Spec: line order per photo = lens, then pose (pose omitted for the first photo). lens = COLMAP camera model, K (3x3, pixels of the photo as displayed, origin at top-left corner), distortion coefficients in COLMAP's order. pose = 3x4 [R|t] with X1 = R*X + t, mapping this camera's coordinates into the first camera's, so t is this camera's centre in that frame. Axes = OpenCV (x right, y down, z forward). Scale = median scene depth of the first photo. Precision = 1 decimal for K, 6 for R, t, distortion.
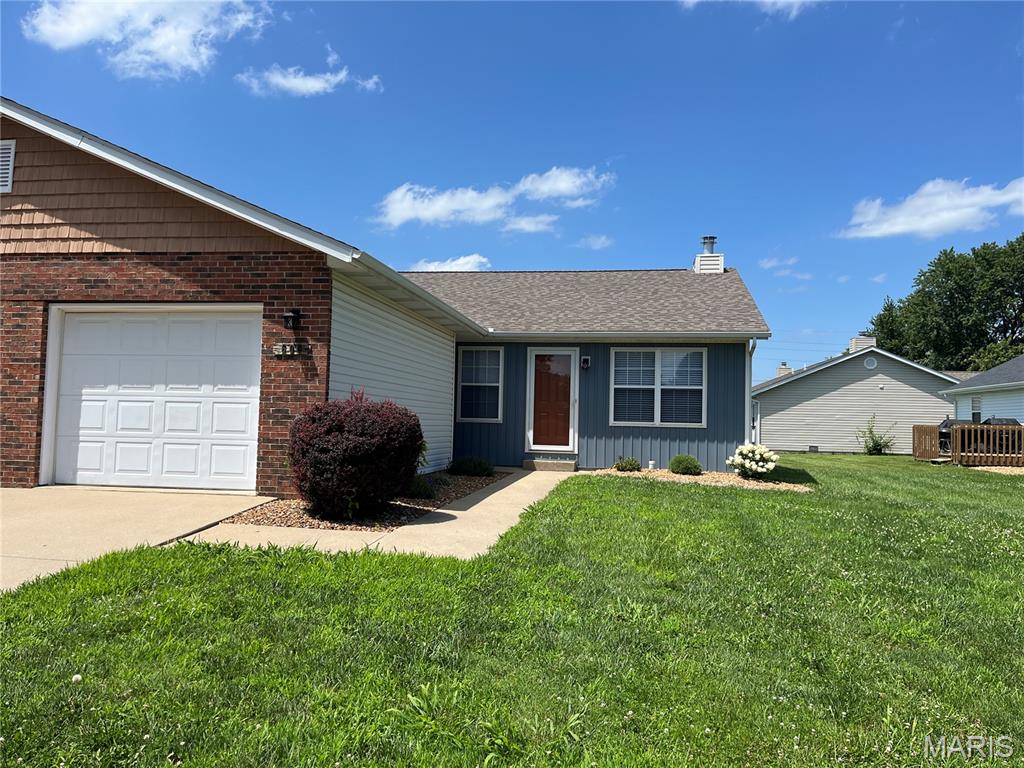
lens RADIAL K [[756.7, 0, 512.6], [0, 756.7, 386.6], [0, 0, 1]] dist [0.033988, -0.003077]
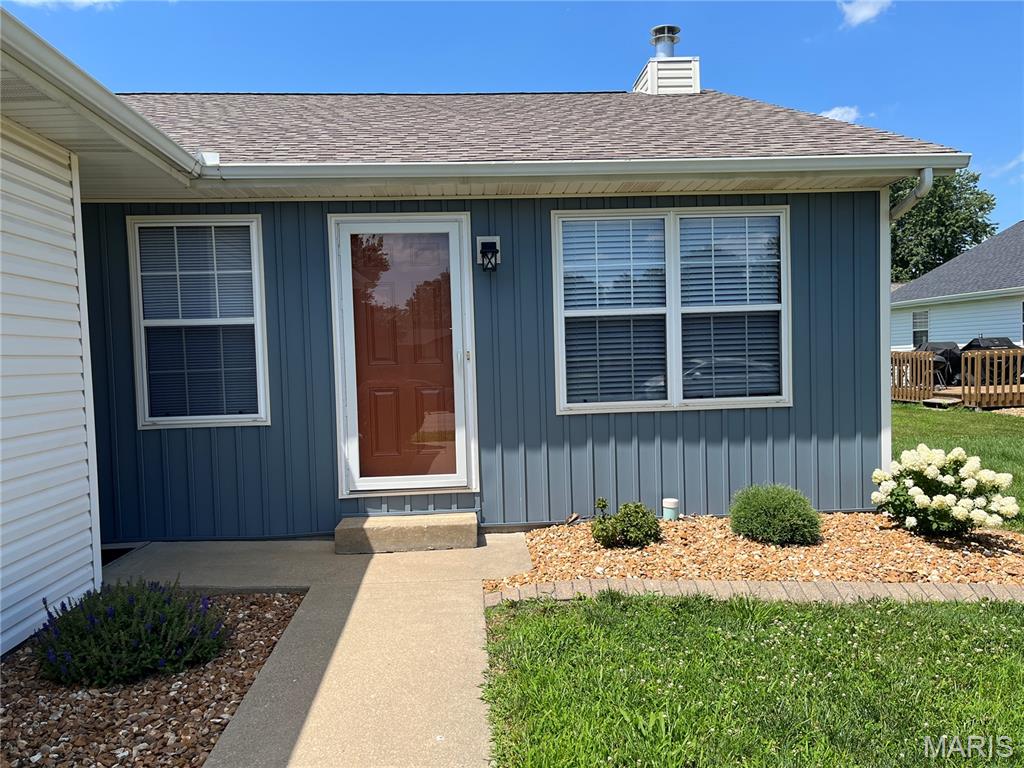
lens RADIAL K [[756.7, 0, 519.8], [0, 756.7, 392.8], [0, 0, 1]] dist [0.033988, -0.003077]
pose [[0.968643, -0.063623, 0.240171, 0.016177], [0.039783, 0.993902, 0.102842, -0.000561], [-0.245249, -0.090063, 0.965268, 0.624505]]
